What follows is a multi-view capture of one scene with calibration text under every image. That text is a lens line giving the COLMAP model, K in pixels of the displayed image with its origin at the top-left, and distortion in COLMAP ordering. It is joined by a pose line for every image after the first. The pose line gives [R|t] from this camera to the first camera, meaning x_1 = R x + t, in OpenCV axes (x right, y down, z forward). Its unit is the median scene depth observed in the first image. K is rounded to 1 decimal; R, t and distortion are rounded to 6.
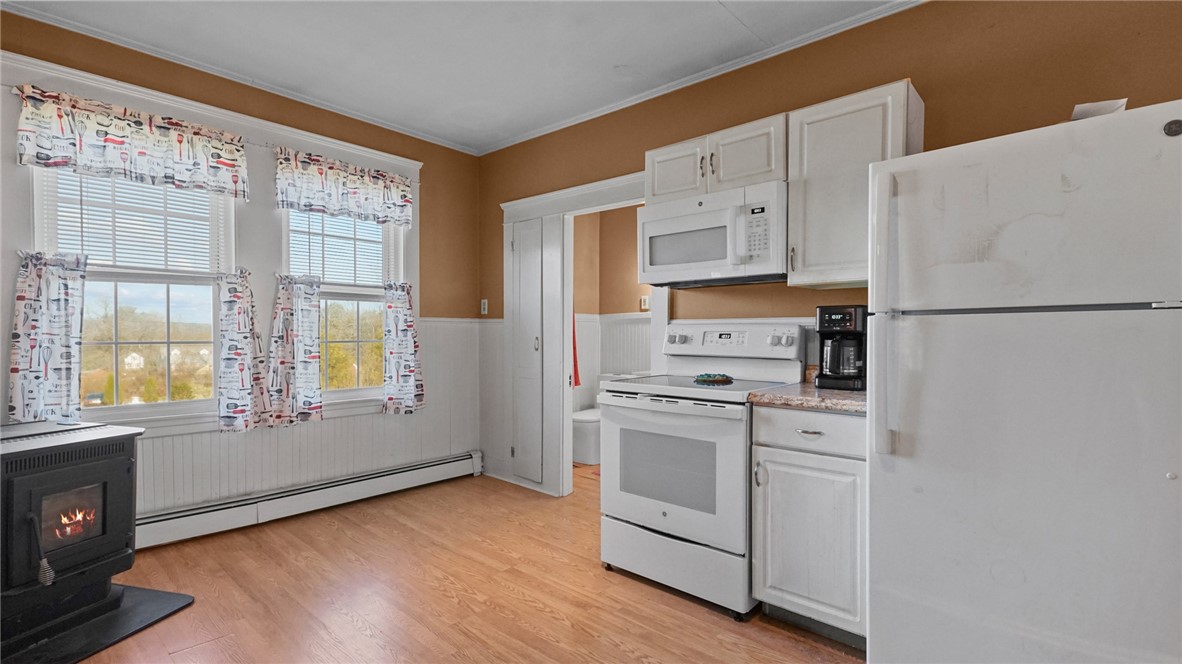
lens RADIAL K [[548.5, 0, 588.2], [0, 548.5, 343.0], [0, 0, 1]] dist [0.017731, -0.000953]
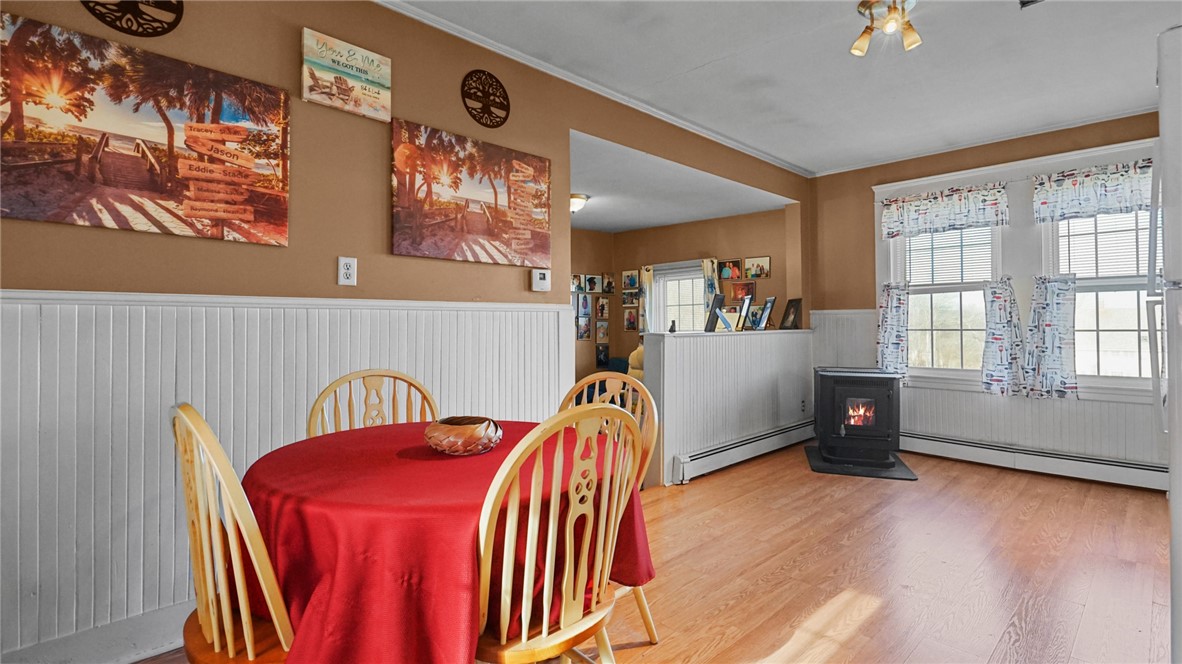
lens RADIAL K [[539.3, 0, 590.8], [0, 539.3, 324.5], [0, 0, 1]] dist [0.004459, 0.000055]
pose [[-0.078698, -0.003082, -0.996894, 0.854551], [-0.012083, 0.999925, -0.002138, -0.000792], [0.996825, 0.011877, -0.078729, 0.100562]]
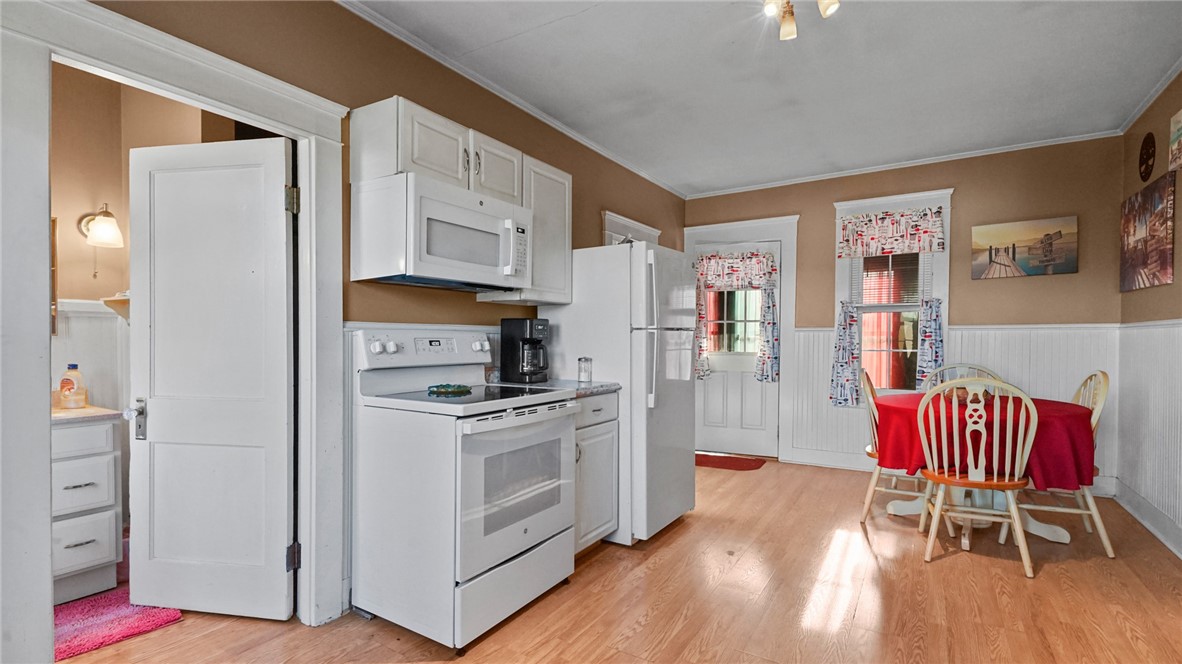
lens RADIAL K [[540.1, 0, 592.3], [0, 540.1, 345.3], [0, 0, 1]] dist [0.000232, -0.000132]
pose [[-0.172729, -0.013474, 0.984877, -0.678327], [0.015033, 0.999754, 0.016314, -0.019520], [-0.984855, 0.017623, -0.172484, 0.888232]]
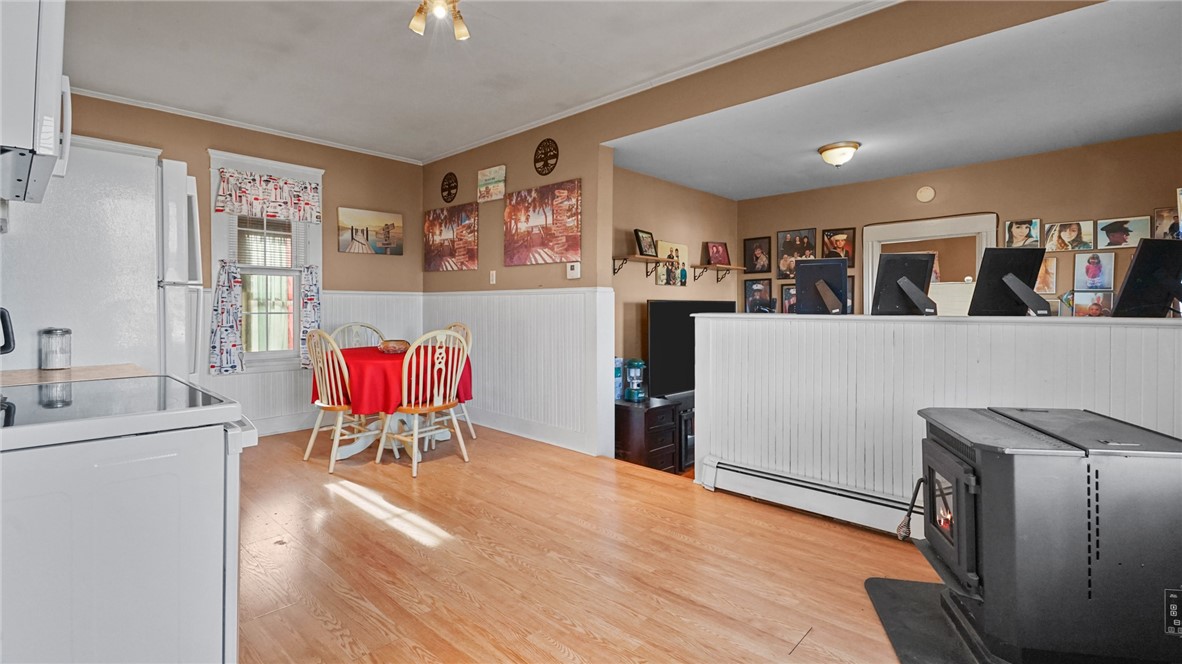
lens RADIAL K [[535.5, 0, 596.2], [0, 535.5, 319.6], [0, 0, 1]] dist [0.001714, 0.000150]
pose [[-0.999922, -0.005878, 0.011032, -0.255839], [-0.005411, 0.999108, 0.041885, -0.017615], [-0.011269, 0.041822, -0.999062, 1.336238]]
